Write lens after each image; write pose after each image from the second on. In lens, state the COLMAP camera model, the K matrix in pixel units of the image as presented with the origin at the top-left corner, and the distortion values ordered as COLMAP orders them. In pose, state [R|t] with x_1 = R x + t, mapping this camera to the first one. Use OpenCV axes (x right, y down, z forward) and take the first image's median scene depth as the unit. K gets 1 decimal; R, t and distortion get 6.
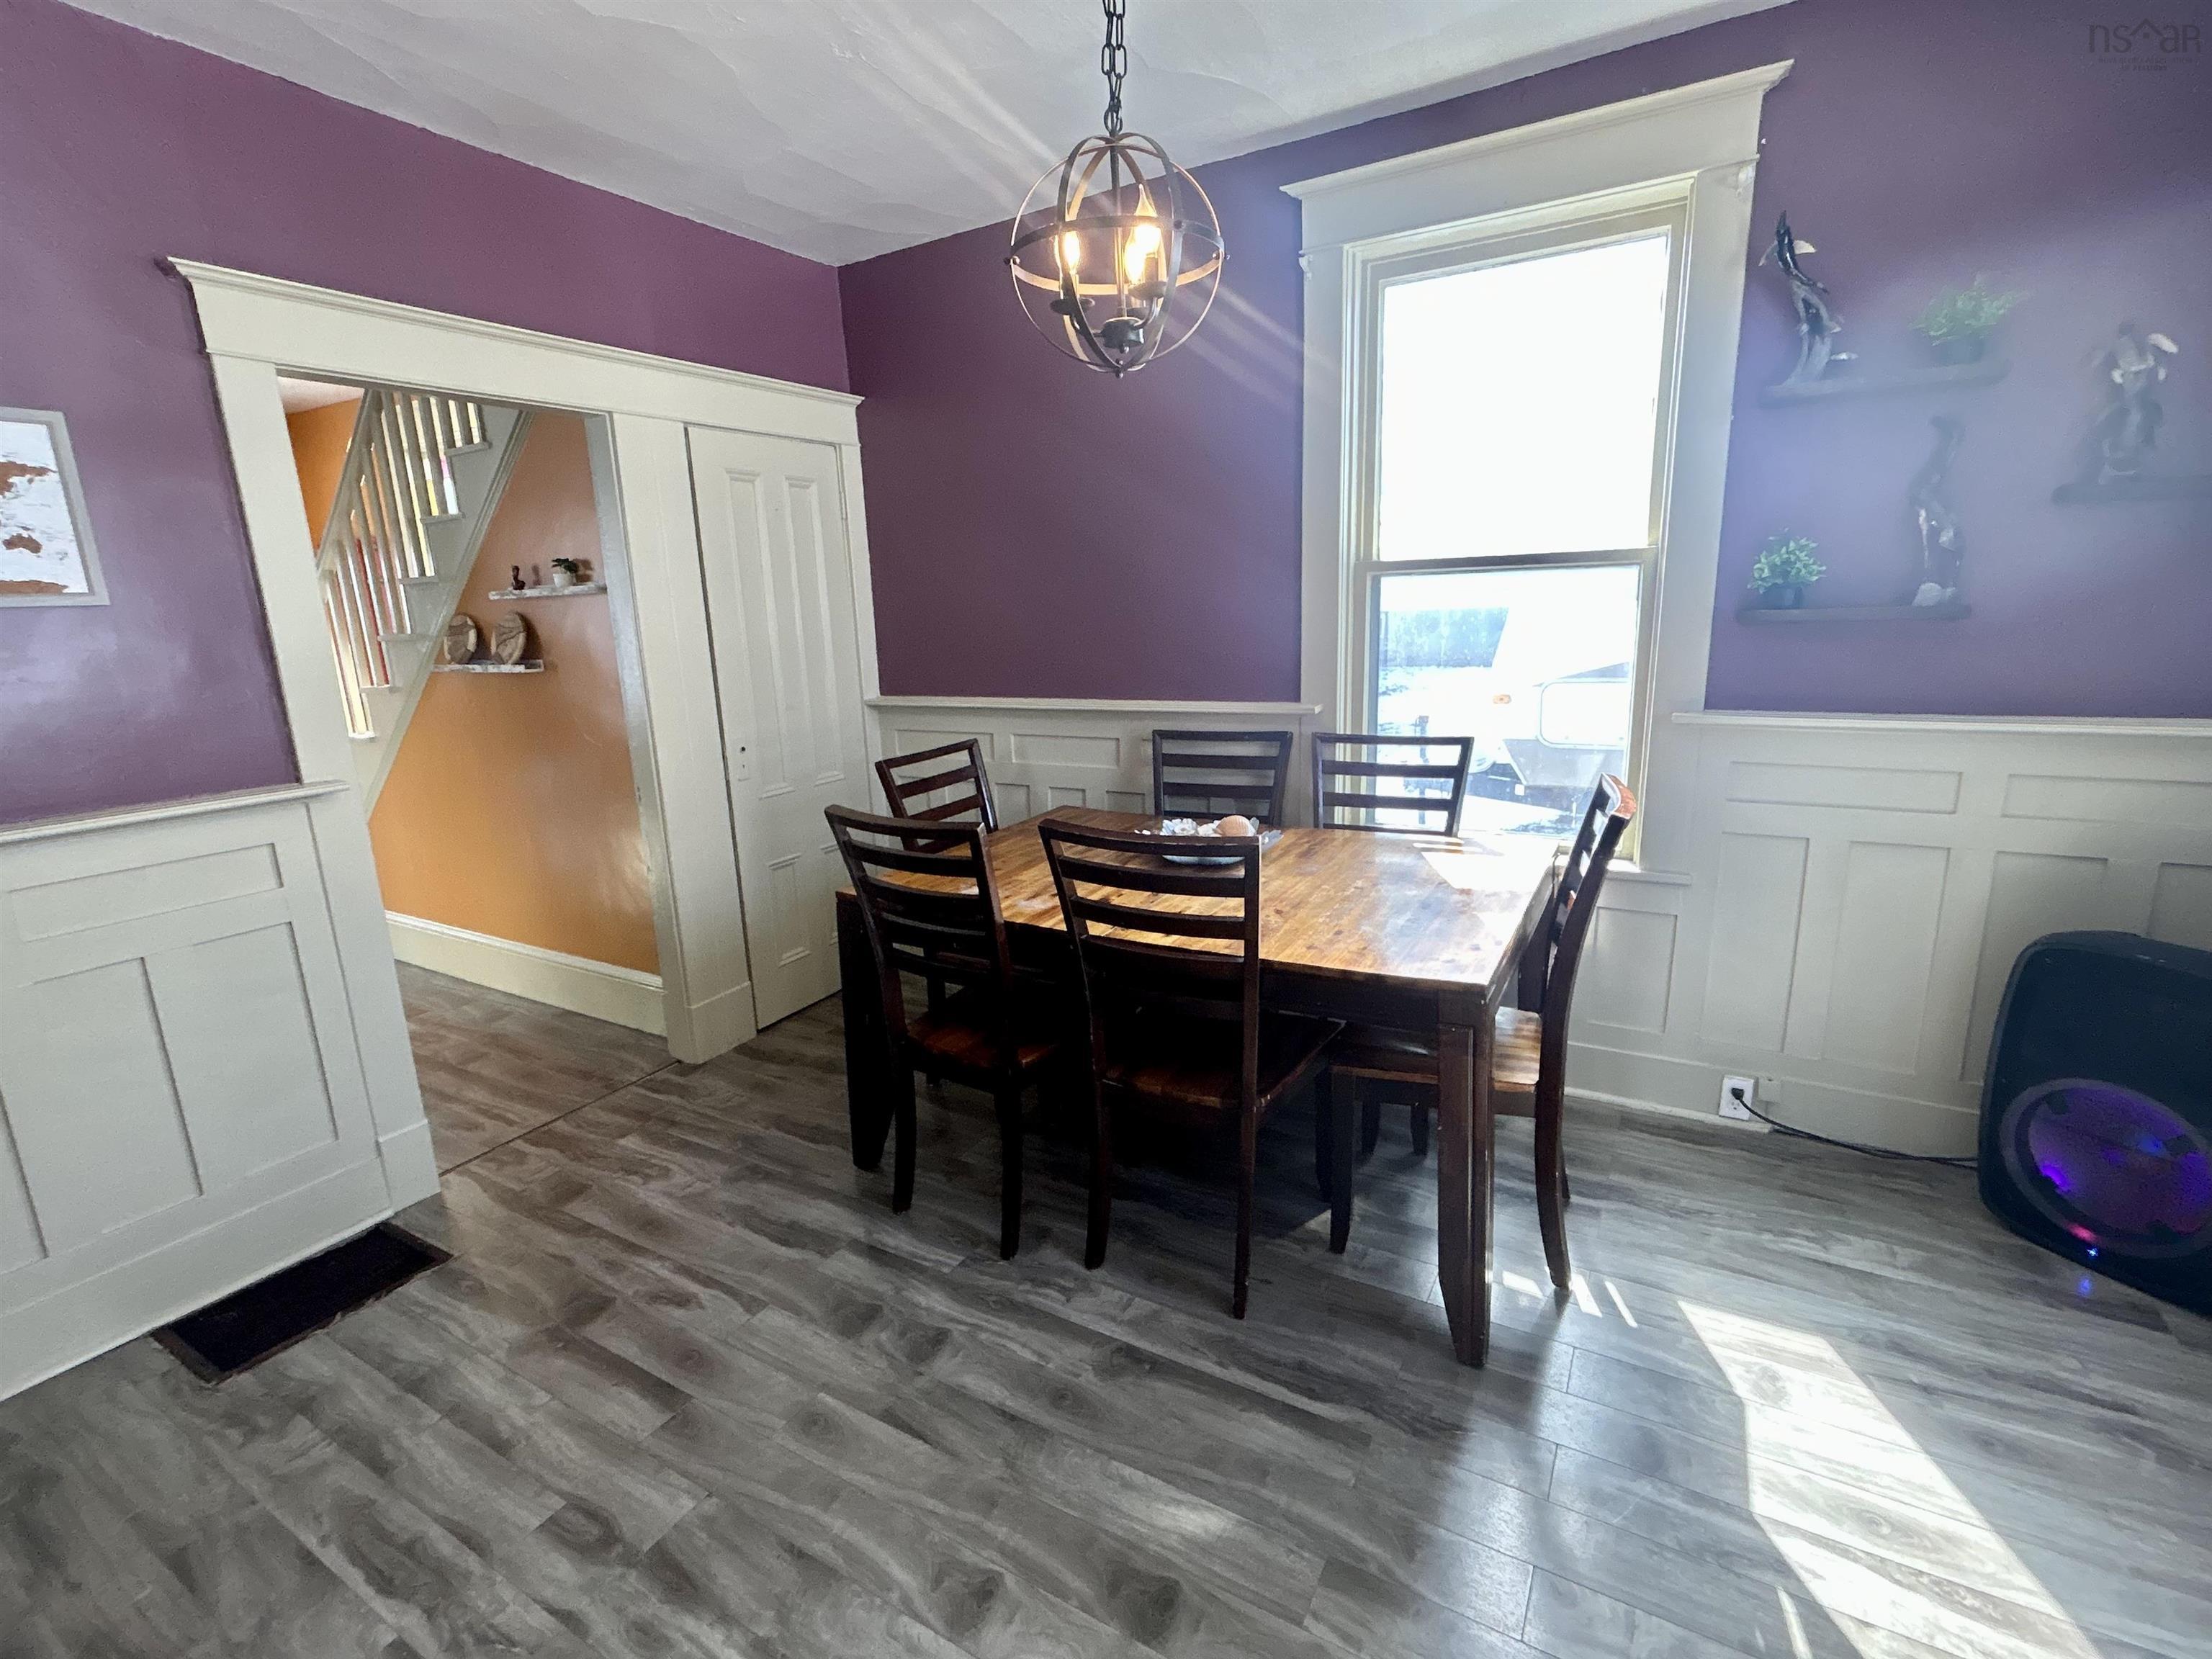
lens RADIAL K [[1029.8, 0, 1106.0], [0, 1029.8, 829.5], [0, 0, 1]] dist [0.002033, 0.000224]
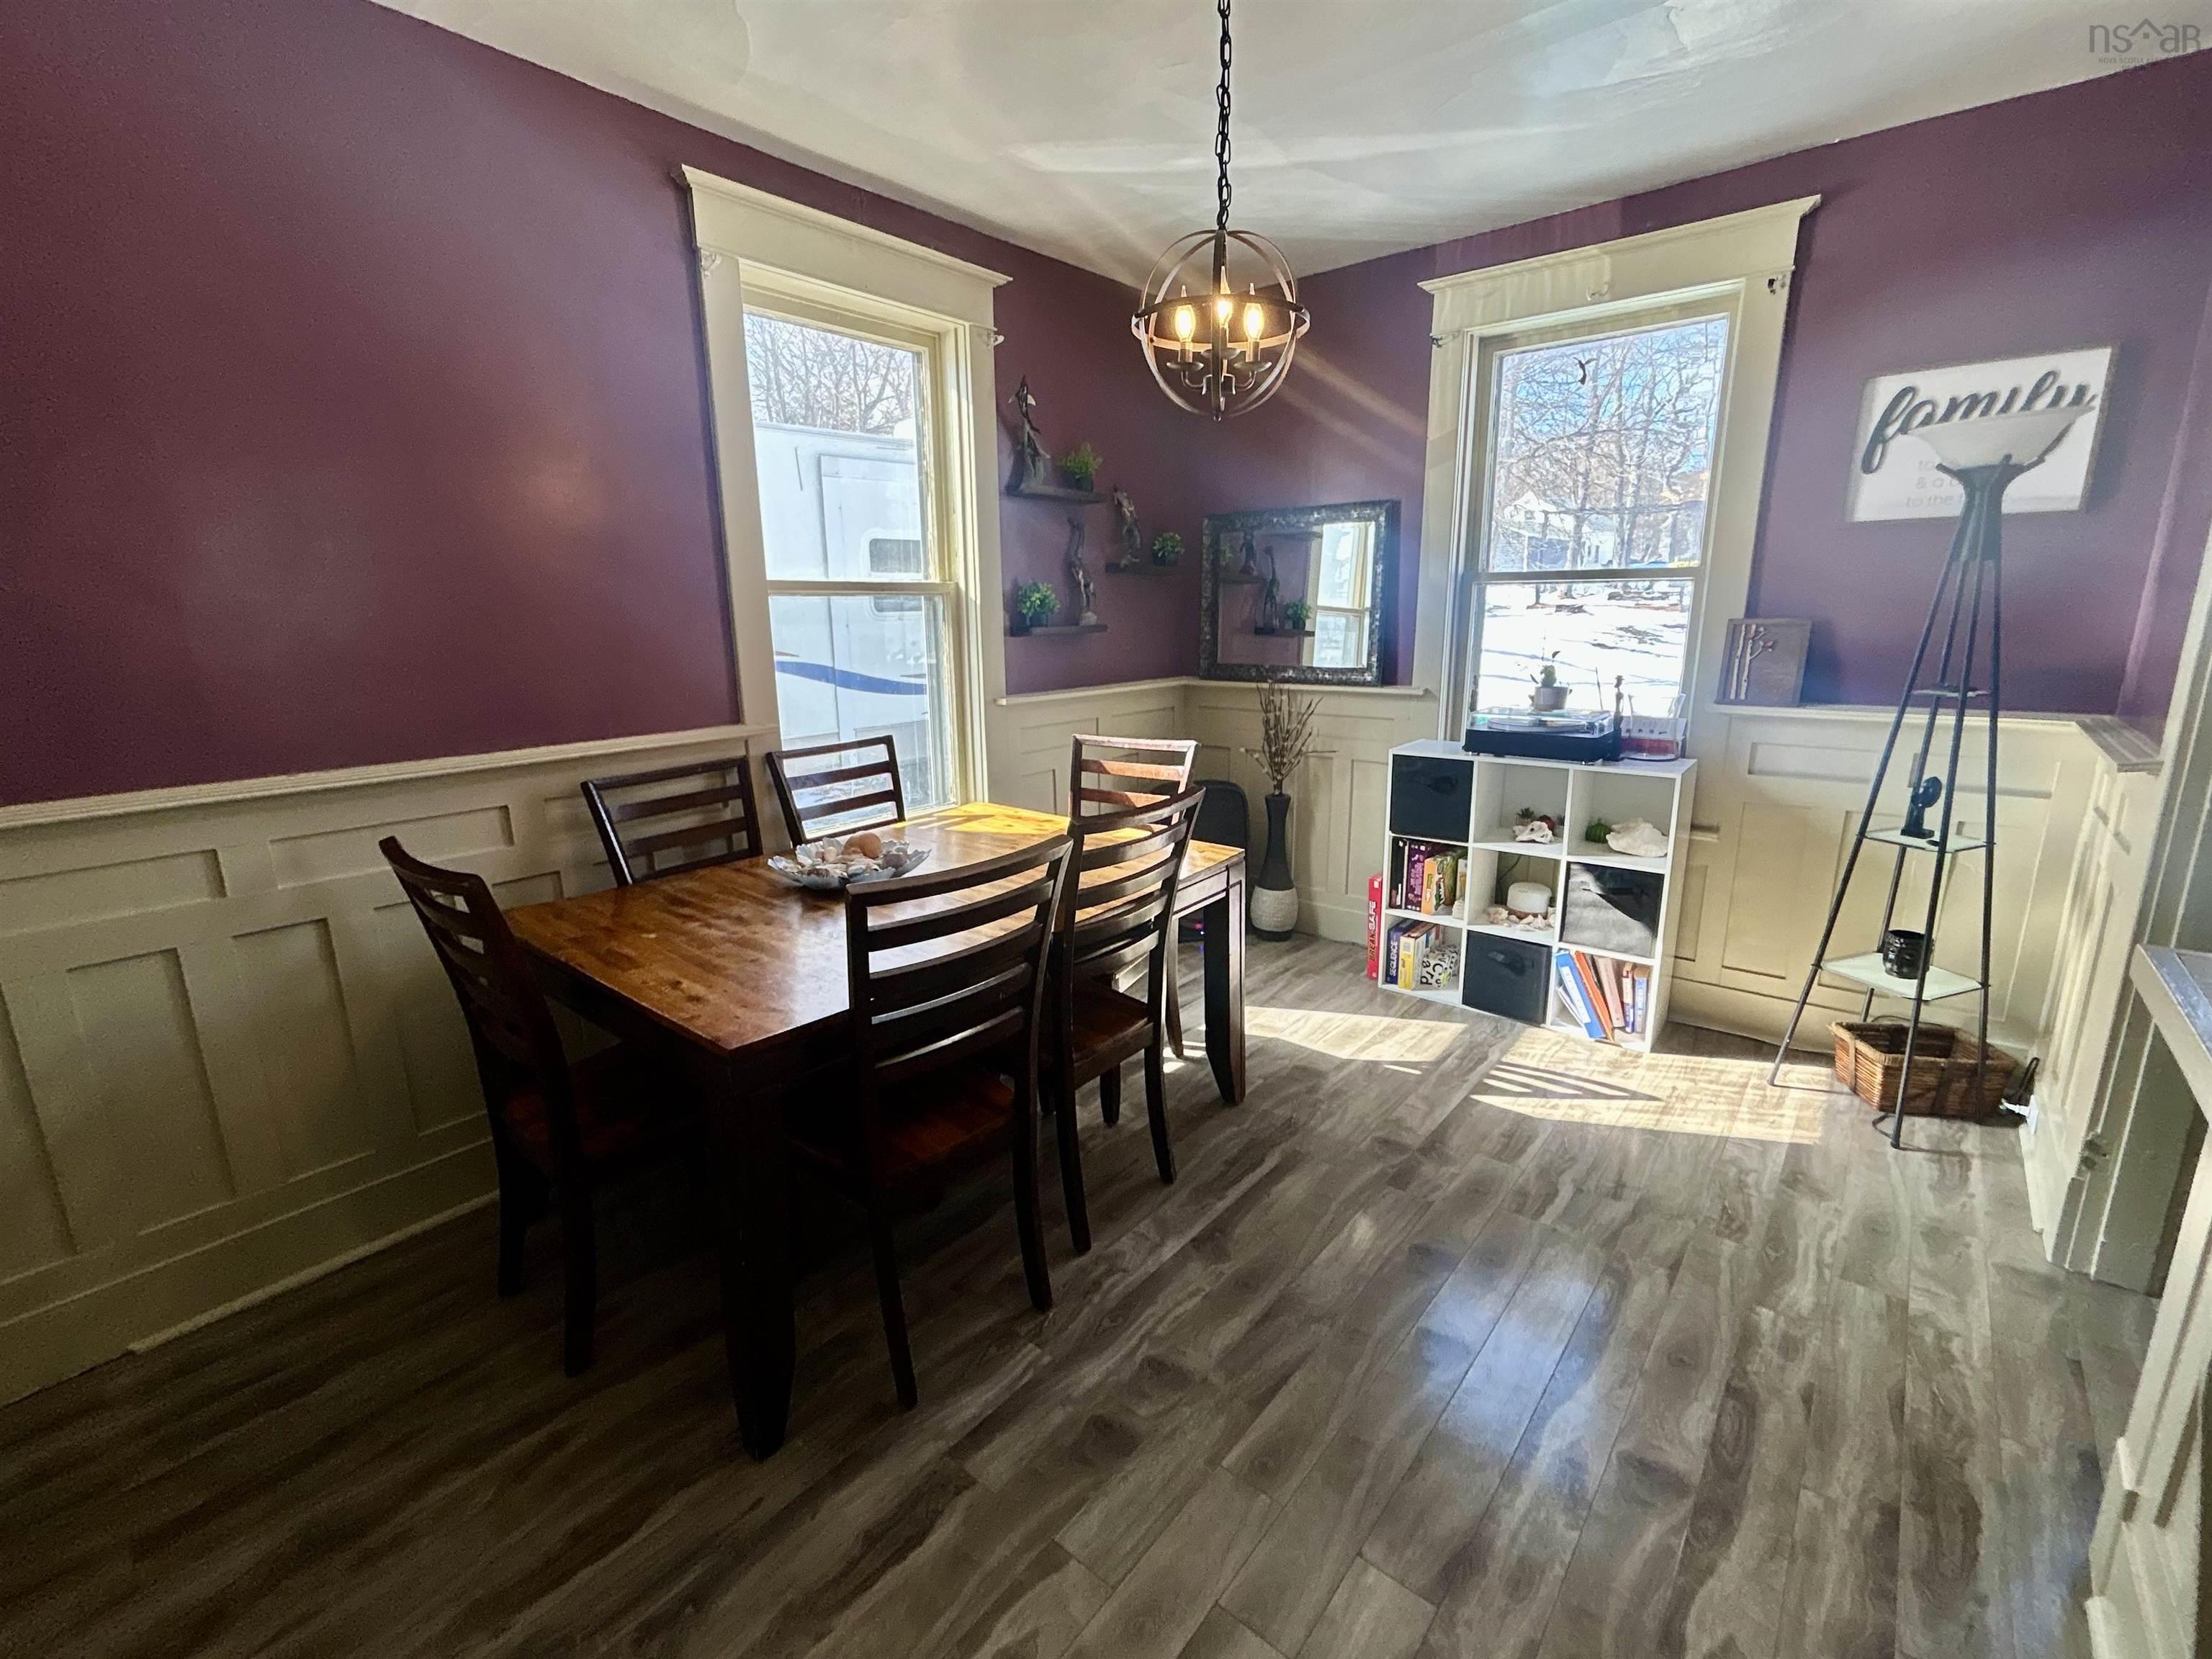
lens RADIAL K [[976.5, 0, 1106.0], [0, 976.5, 829.5], [0, 0, 1]] dist [0.001243, -0.000048]
pose [[0.155384, -0.187384, 0.969919, -0.915234], [0.226816, 0.962381, 0.149591, -0.125684], [-0.961463, 0.196749, 0.192040, 0.740062]]
